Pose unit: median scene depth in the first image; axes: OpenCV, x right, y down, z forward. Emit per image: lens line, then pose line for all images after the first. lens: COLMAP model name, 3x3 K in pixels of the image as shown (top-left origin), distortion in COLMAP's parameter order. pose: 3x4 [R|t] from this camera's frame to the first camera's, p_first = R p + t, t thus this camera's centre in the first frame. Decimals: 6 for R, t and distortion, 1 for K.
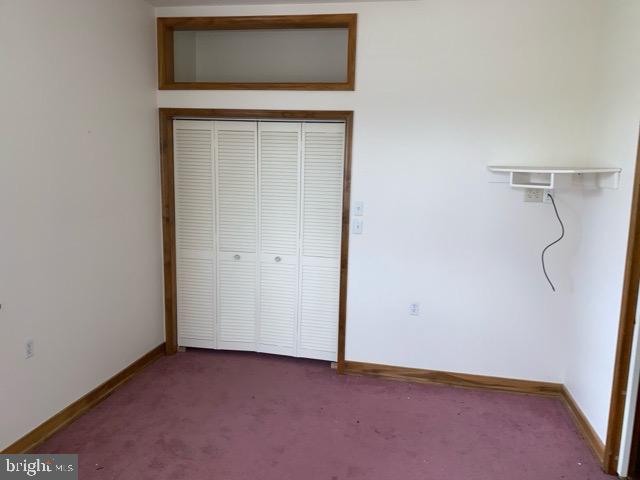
lens RADIAL K [[490.2, 0, 337.2], [0, 490.2, 234.5], [0, 0, 1]] dist [0.027022, -0.032744]
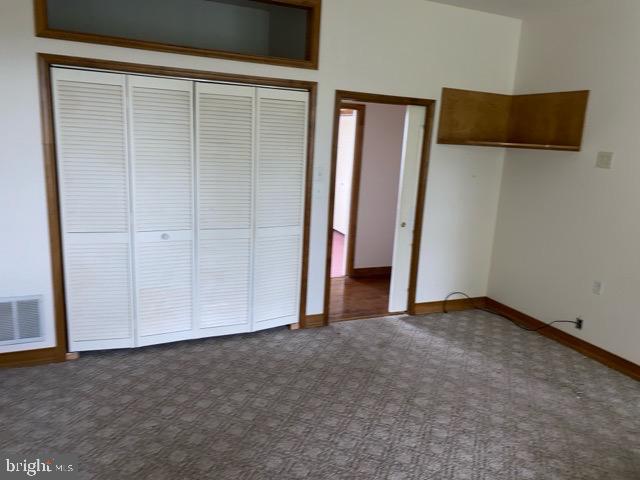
lens RADIAL K [[490.2, 0, 317.9], [0, 490.2, 237.7], [0, 0, 1]] dist [0.027022, -0.032744]
pose [[0.786368, -0.118640, 0.606259, -0.614780], [0.060533, 0.991461, 0.115503, -0.042868], [-0.614785, -0.054129, 0.786835, 0.164560]]
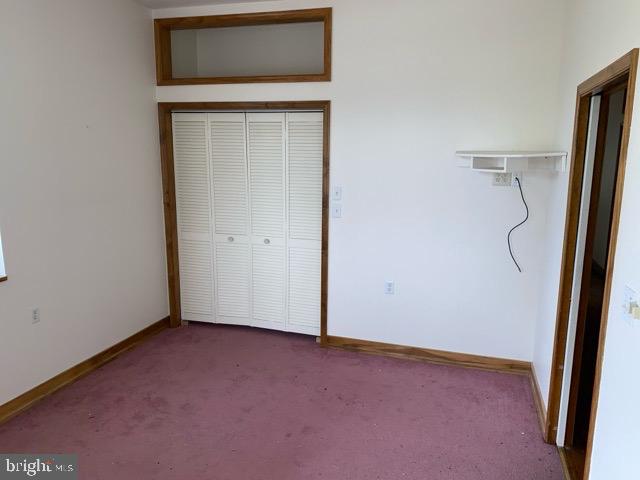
lens RADIAL K [[490.2, 0, 334.6], [0, 490.2, 239.1], [0, 0, 1]] dist [0.027022, -0.032744]
pose [[0.994269, 0.002972, -0.106864, 0.150446], [0.000942, 0.999331, 0.036555, 0.007177], [0.106901, -0.036446, 0.993601, -0.057869]]
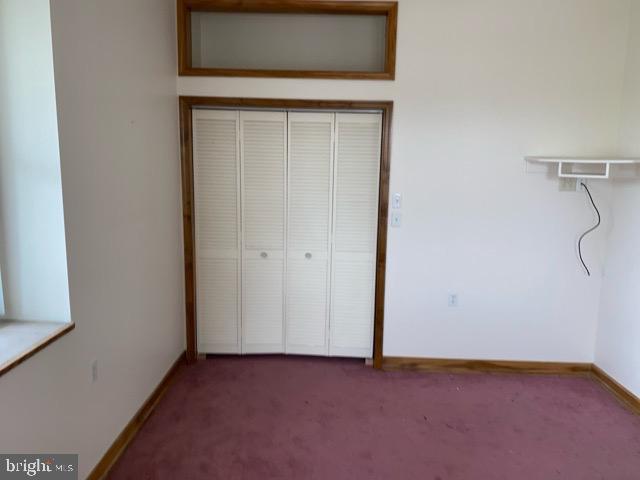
lens RADIAL K [[490.2, 0, 327.2], [0, 490.2, 228.4], [0, 0, 1]] dist [0.027022, -0.032744]
pose [[0.985997, -0.032008, 0.163662, -0.254521], [0.030464, 0.999465, 0.011933, -0.013886], [-0.163957, -0.006780, 0.986444, 0.053253]]
